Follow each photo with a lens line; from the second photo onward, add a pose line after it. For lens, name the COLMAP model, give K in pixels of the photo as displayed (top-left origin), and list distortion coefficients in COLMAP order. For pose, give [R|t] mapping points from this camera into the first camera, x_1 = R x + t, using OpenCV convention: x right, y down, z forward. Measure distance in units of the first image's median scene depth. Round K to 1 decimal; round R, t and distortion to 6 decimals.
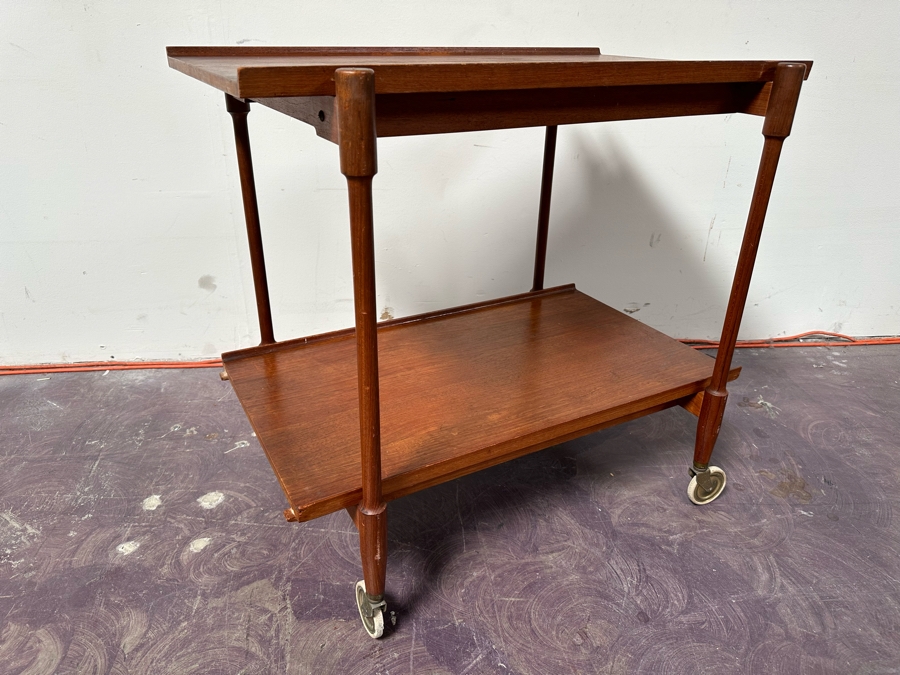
lens RADIAL K [[638.7, 0, 444.9], [0, 638.7, 342.1], [0, 0, 1]] dist [0.000516, -0.008547]
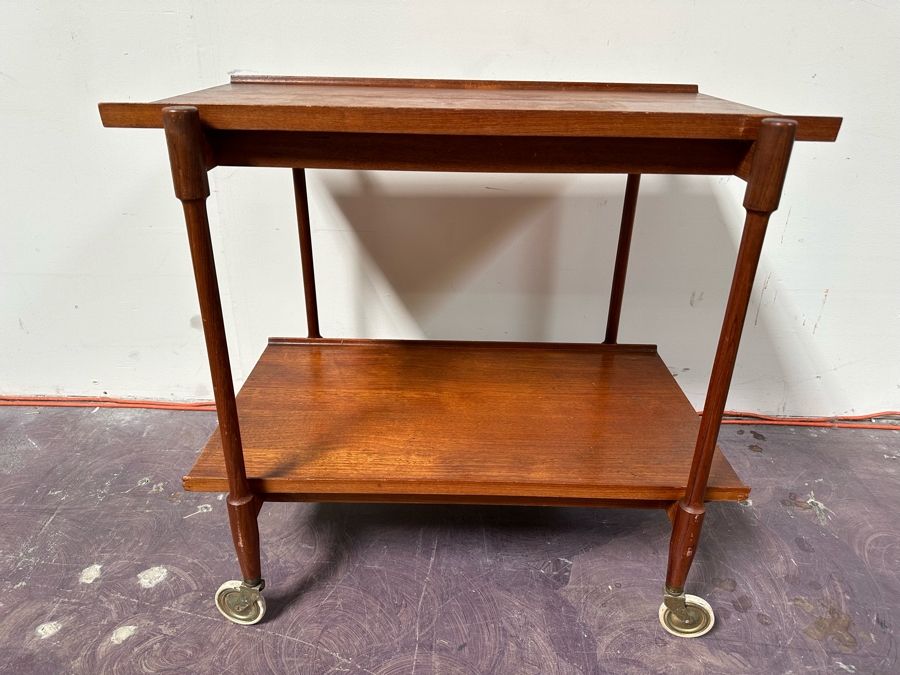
lens RADIAL K [[638.7, 0, 449.2], [0, 638.7, 343.6], [0, 0, 1]] dist [0.000516, -0.008547]
pose [[0.991677, 0.057441, -0.115226, 0.144743], [-0.058598, 0.998259, -0.006673, -0.107096], [0.114642, 0.013369, 0.993317, 0.145782]]
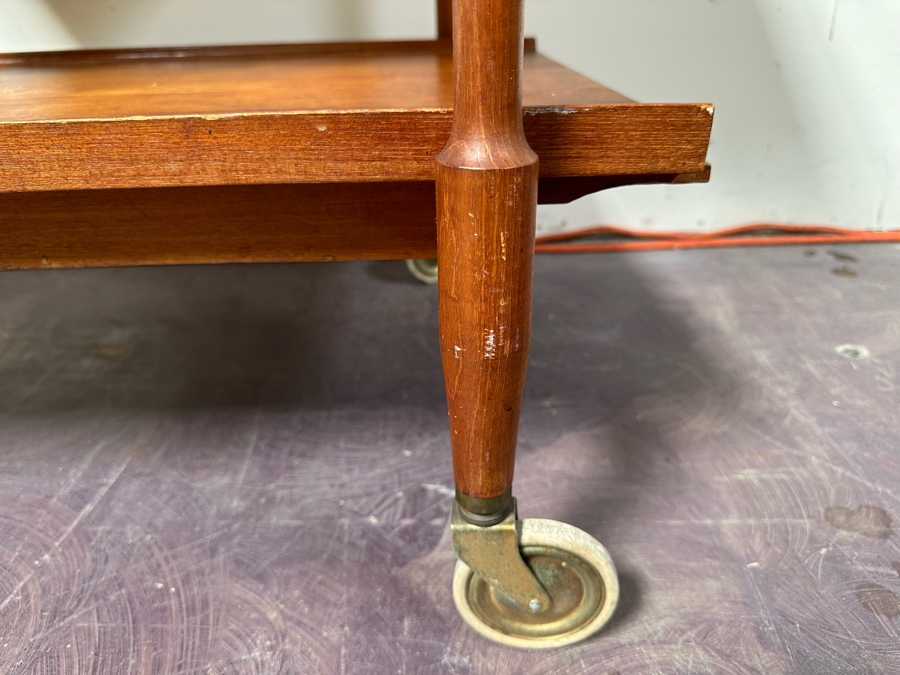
lens RADIAL K [[661.2, 0, 455.7], [0, 661.2, 338.6], [0, 0, 1]] dist [-0.022151, -0.008912]
pose [[0.996300, 0.004103, -0.085845, 0.270650], [-0.002423, 0.999804, 0.019672, 0.113534], [0.085908, -0.019391, 0.996114, 0.765928]]
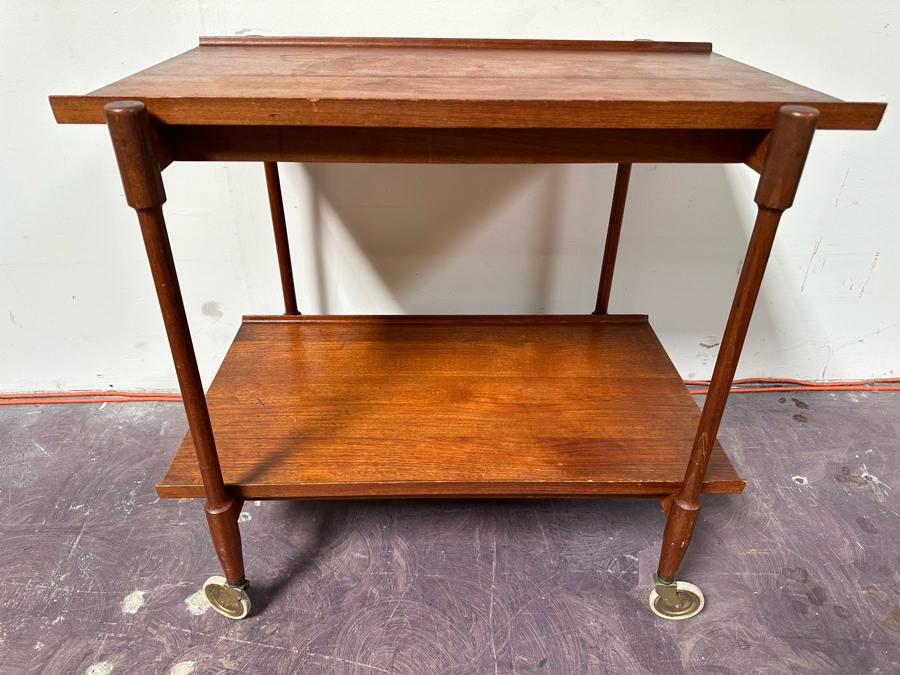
lens RADIAL K [[638.7, 0, 446.2], [0, 638.7, 336.6], [0, 0, 1]] dist [0.000516, -0.008547]
pose [[0.997377, 0.029892, -0.065918, 0.005720], [-0.023929, 0.995703, 0.089464, -0.195578], [0.068309, -0.087652, 0.993806, 0.215211]]
